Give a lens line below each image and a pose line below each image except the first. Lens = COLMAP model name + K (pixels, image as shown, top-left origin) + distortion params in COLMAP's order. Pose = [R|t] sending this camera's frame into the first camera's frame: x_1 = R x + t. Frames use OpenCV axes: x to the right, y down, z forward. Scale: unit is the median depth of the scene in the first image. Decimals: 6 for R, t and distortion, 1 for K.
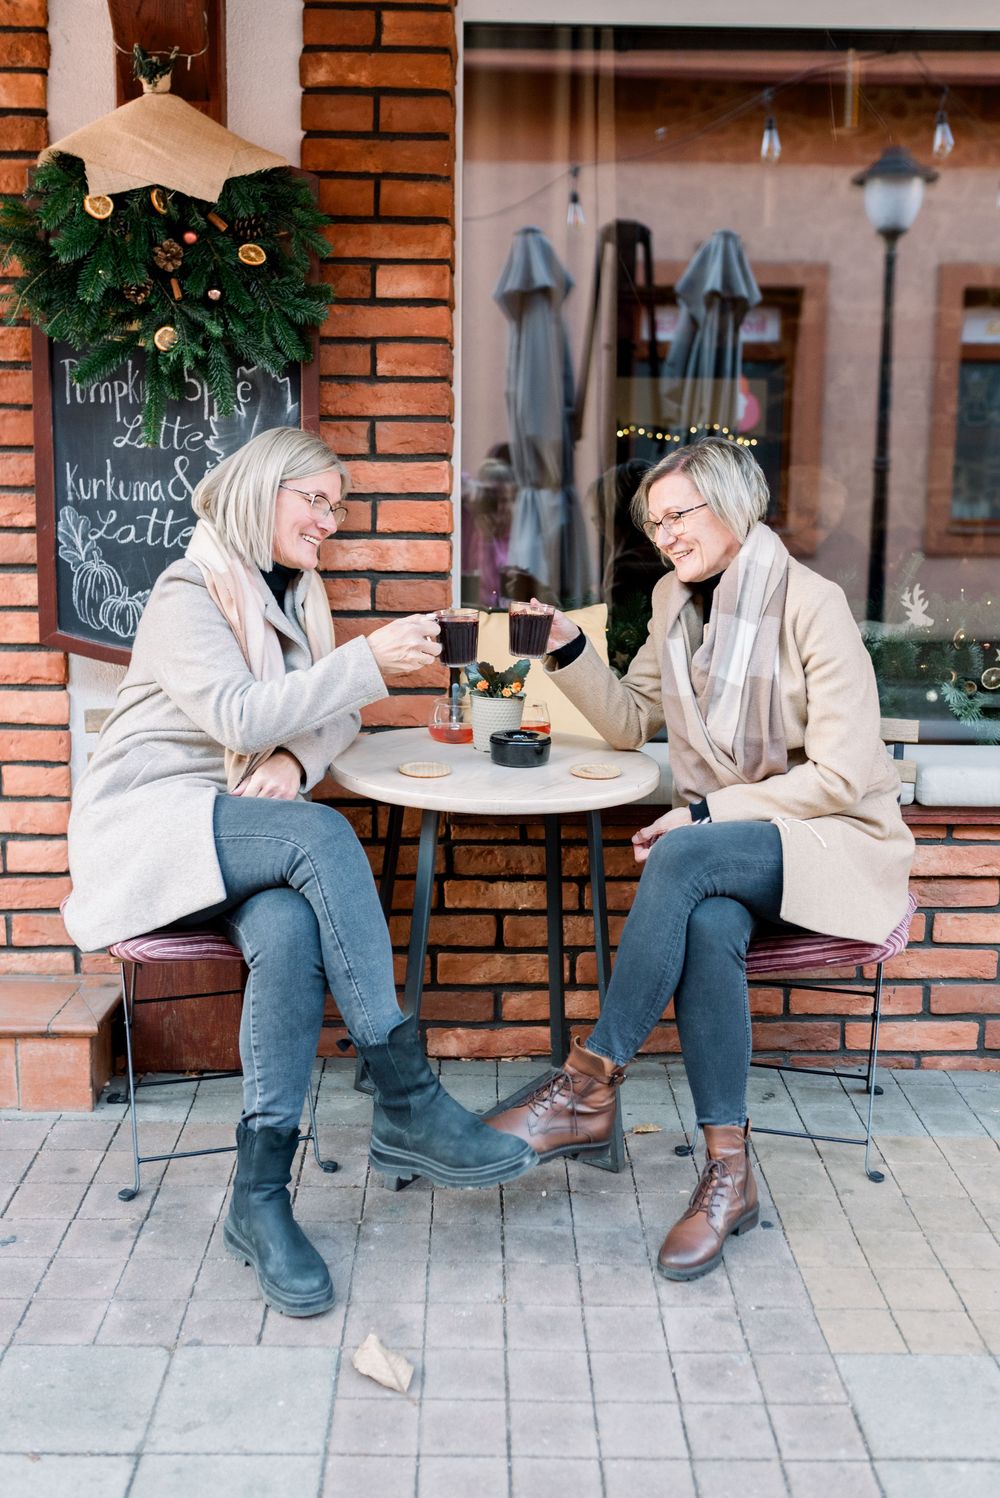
lens RADIAL K [[1511.4, 0, 504.4], [0, 1511.4, 712.8], [0, 0, 1]] dist [-0.006826, 0.008254]
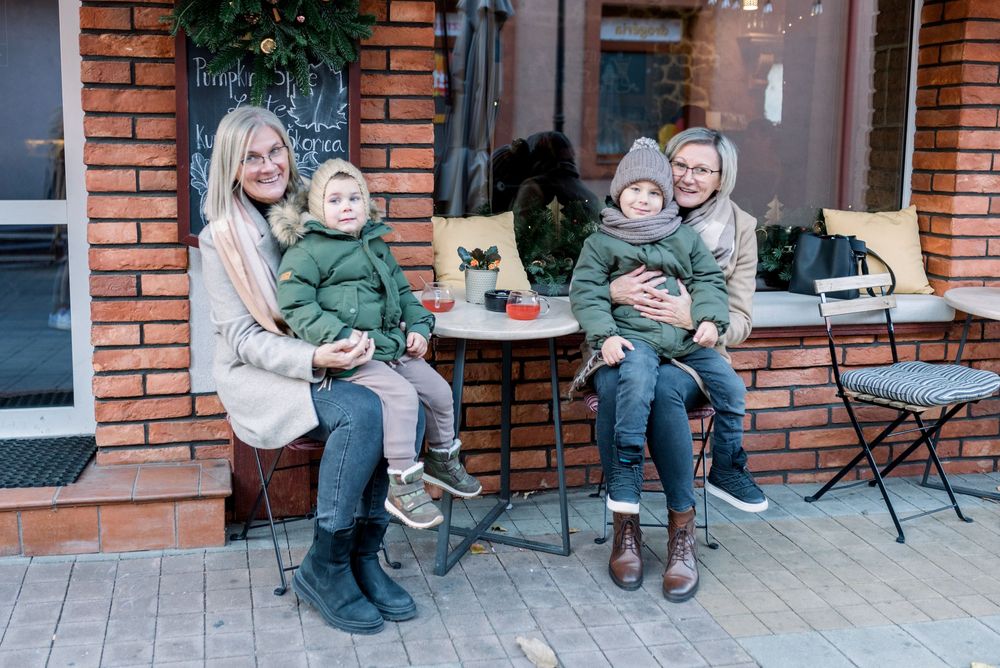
lens RADIAL K [[1060.9, 0, 466.6], [0, 1060.9, 275.2], [0, 0, 1]] dist [-0.013502, 0.010267]
pose [[0.979108, -0.026111, 0.201657, -0.239767], [0.028421, 0.999559, -0.008566, 0.004581], [-0.201344, 0.014119, 0.979419, -0.107555]]
